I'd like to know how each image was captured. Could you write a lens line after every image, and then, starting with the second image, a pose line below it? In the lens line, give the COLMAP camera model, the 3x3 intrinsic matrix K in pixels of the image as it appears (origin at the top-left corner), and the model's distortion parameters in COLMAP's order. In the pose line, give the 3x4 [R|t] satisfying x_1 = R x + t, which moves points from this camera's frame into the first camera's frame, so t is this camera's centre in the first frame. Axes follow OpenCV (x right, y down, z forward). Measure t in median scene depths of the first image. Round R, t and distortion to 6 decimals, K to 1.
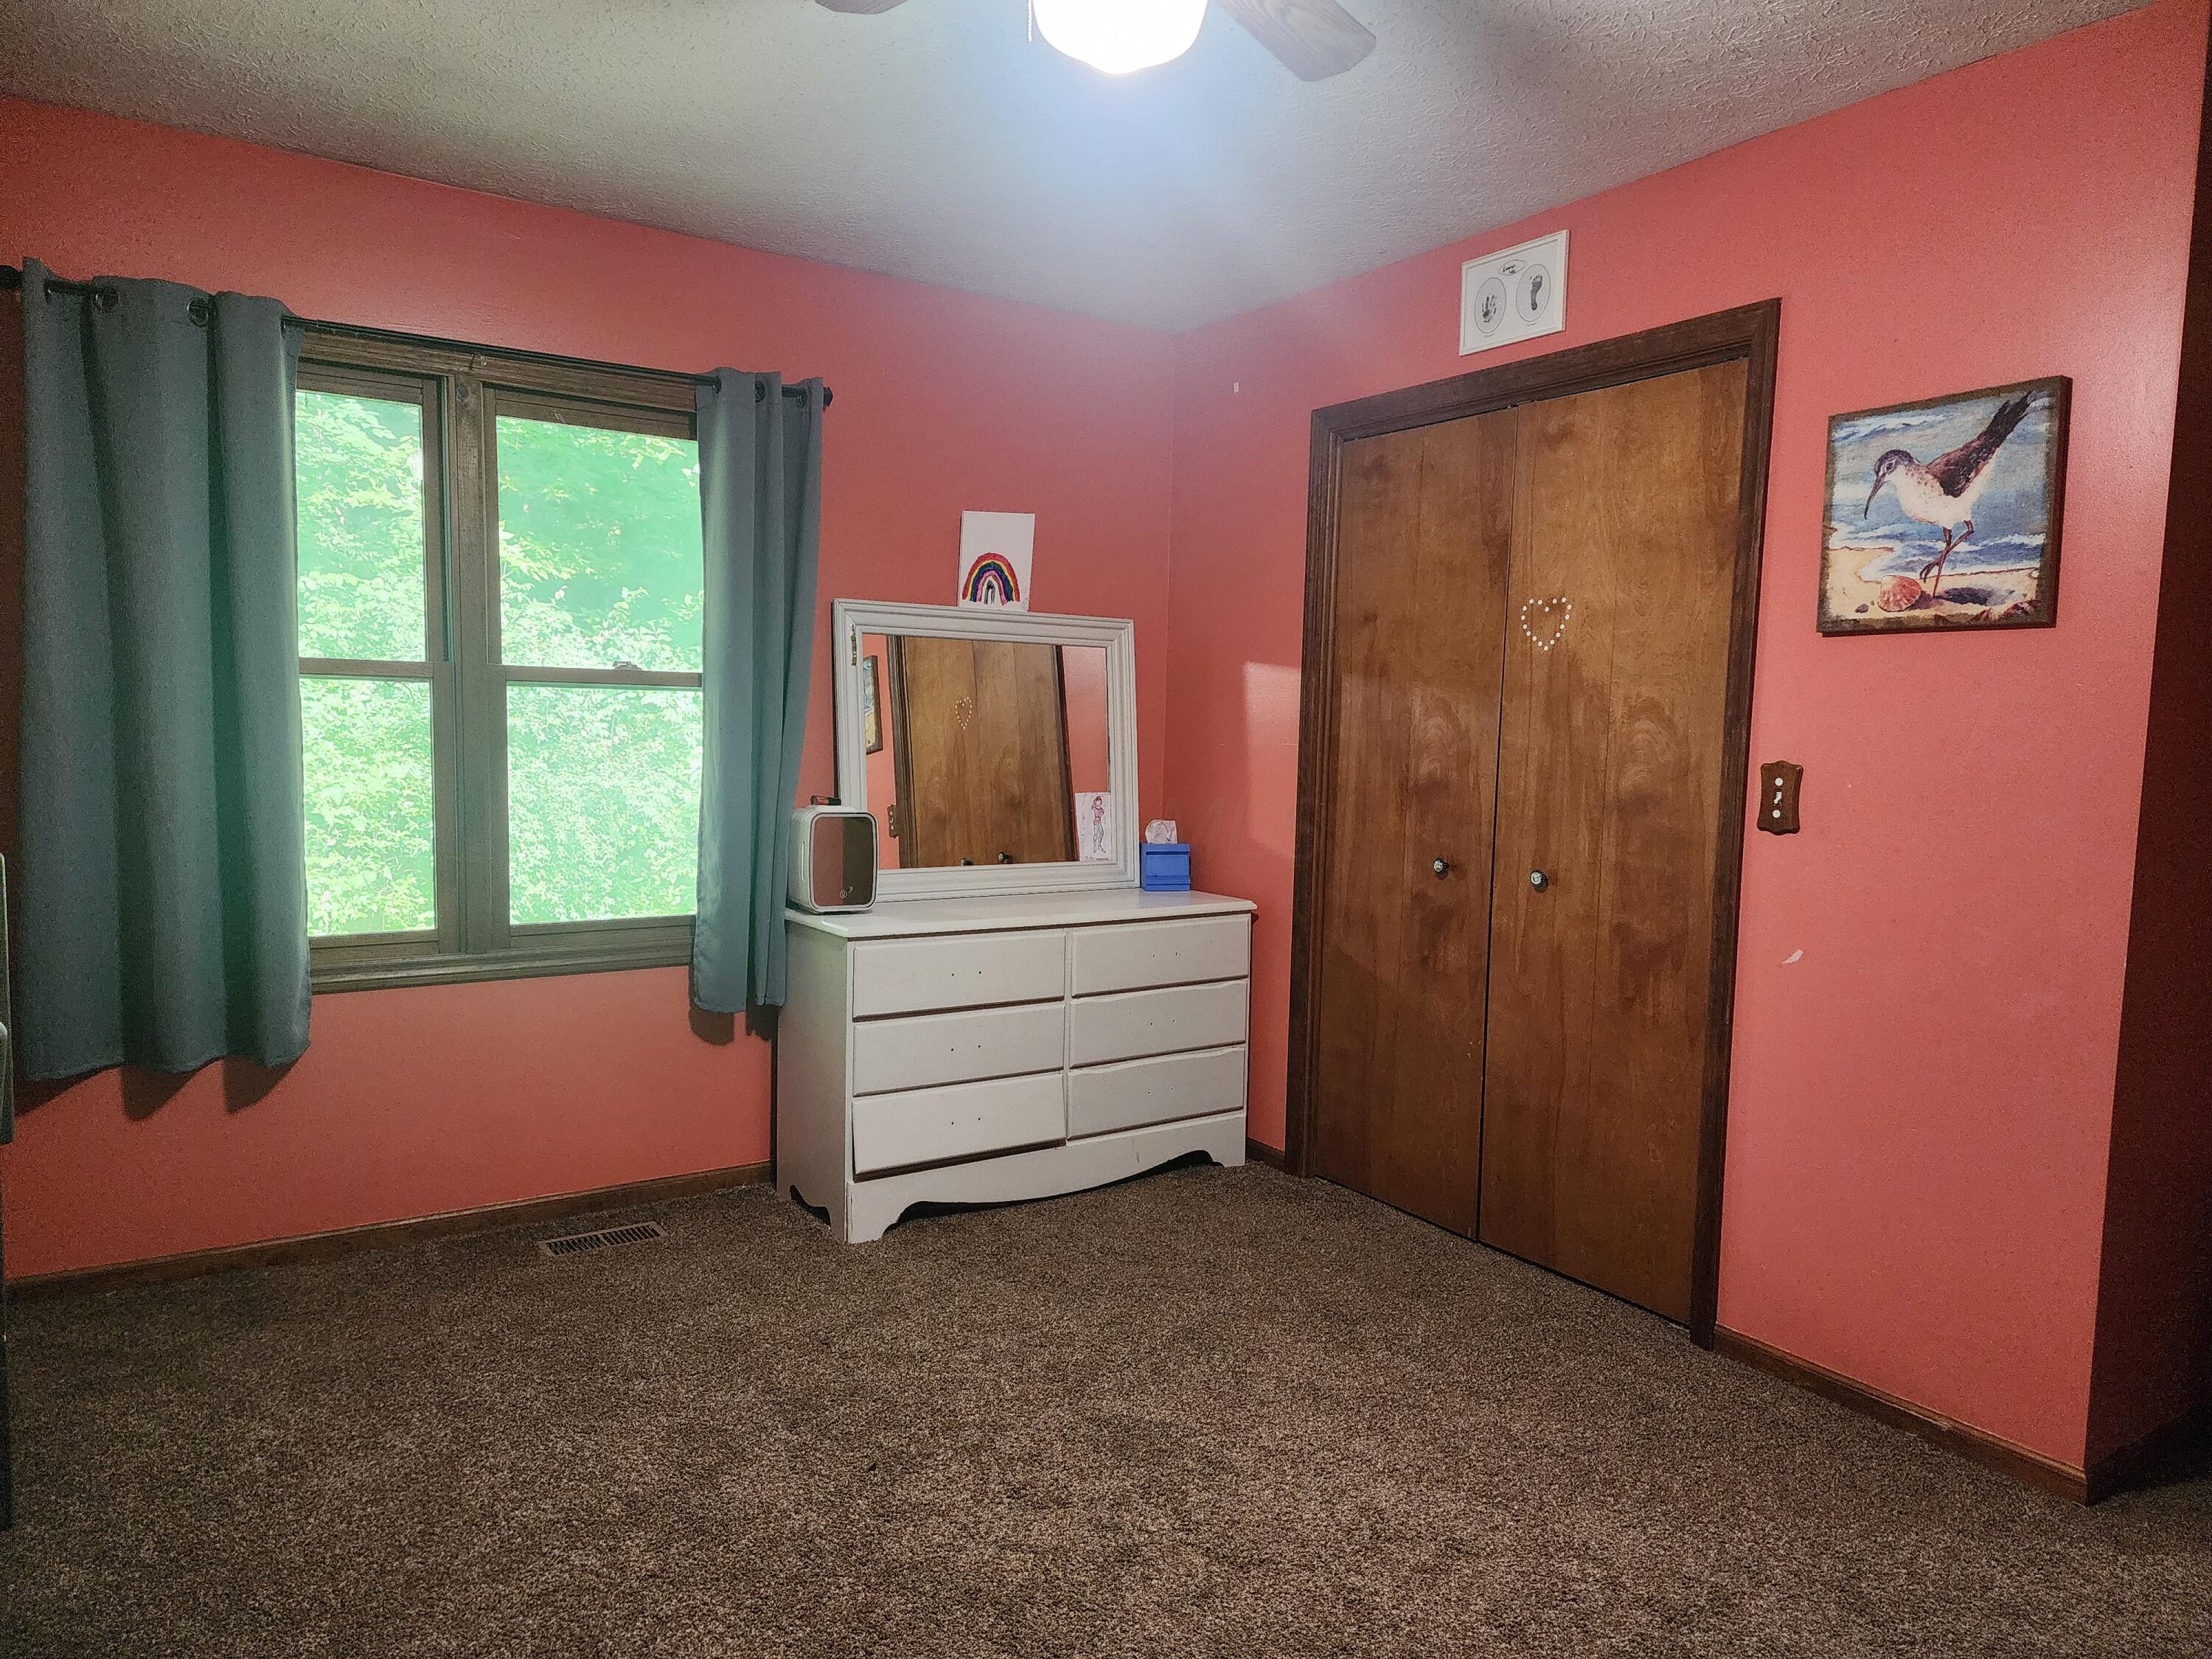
lens RADIAL K [[1482.8, 0, 1096.1], [0, 1482.8, 848.6], [0, 0, 1]] dist [0.088176, -0.085681]
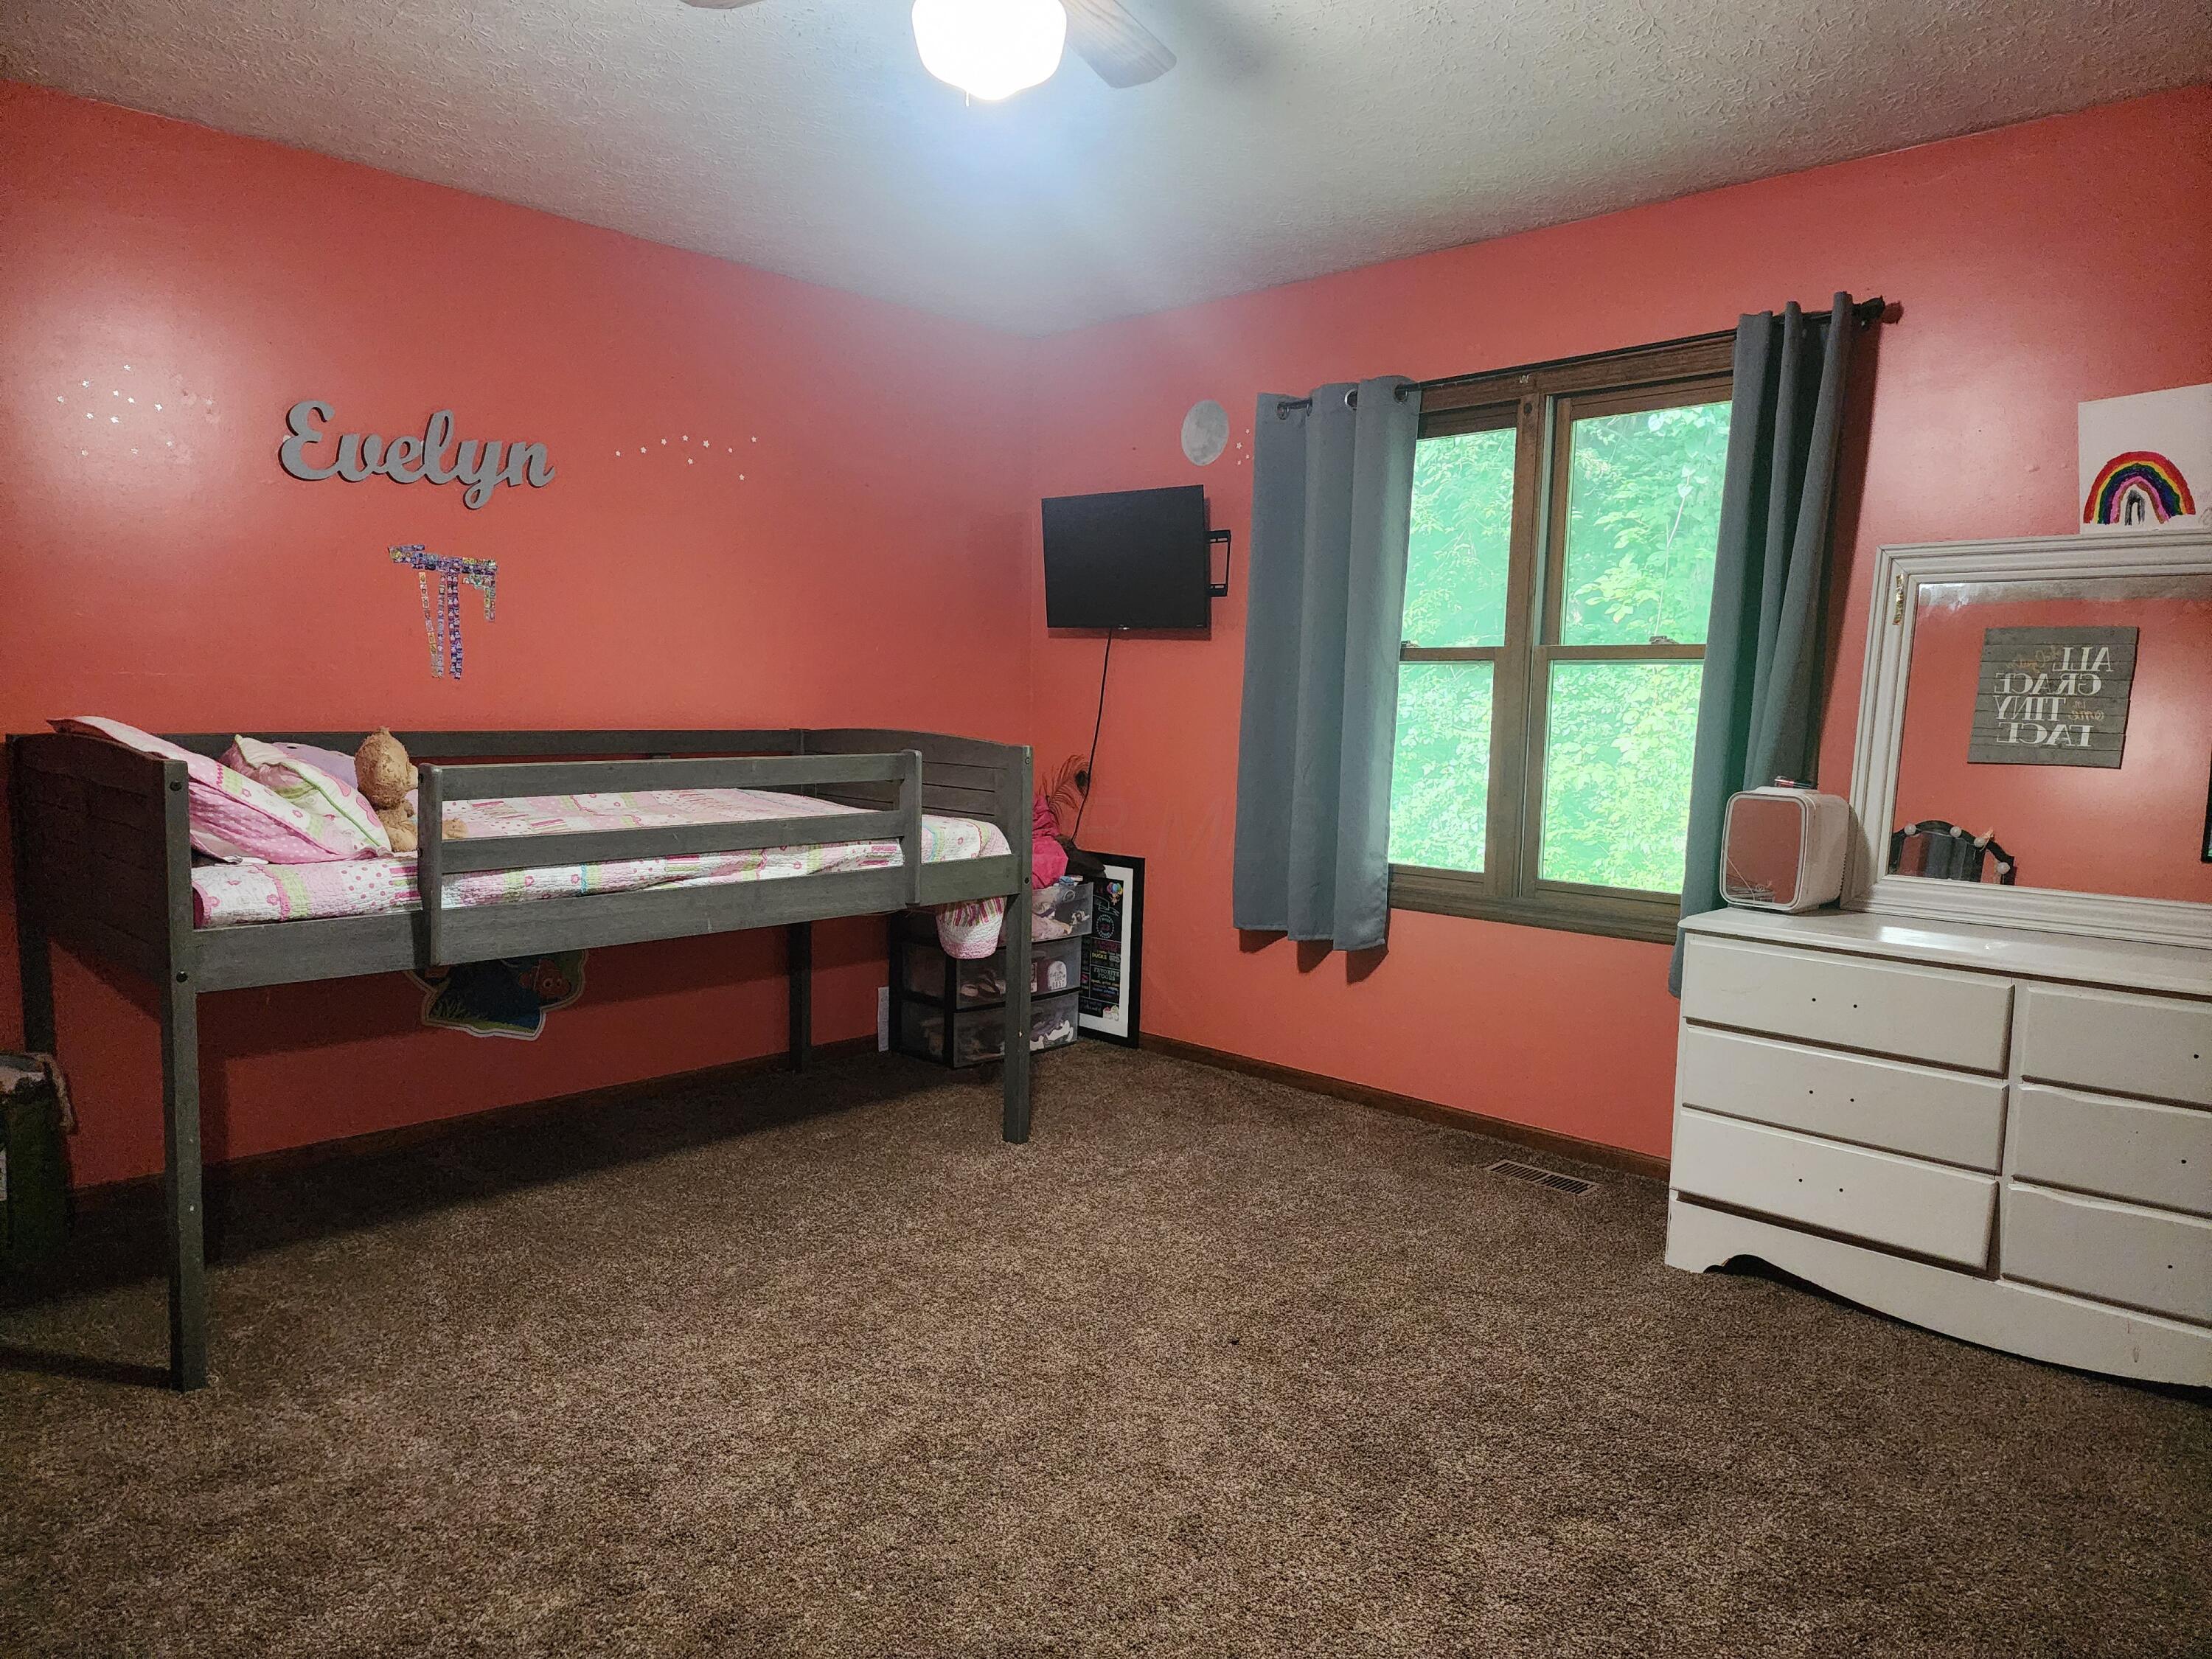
lens RADIAL K [[1482.8, 0, 1096.1], [0, 1482.8, 848.6], [0, 0, 1]] dist [0.088176, -0.085681]
pose [[0.203719, 0.087831, -0.975082, 0.629702], [-0.095799, 0.992977, 0.069428, -0.017032], [0.974331, 0.079268, 0.210703, 0.443448]]
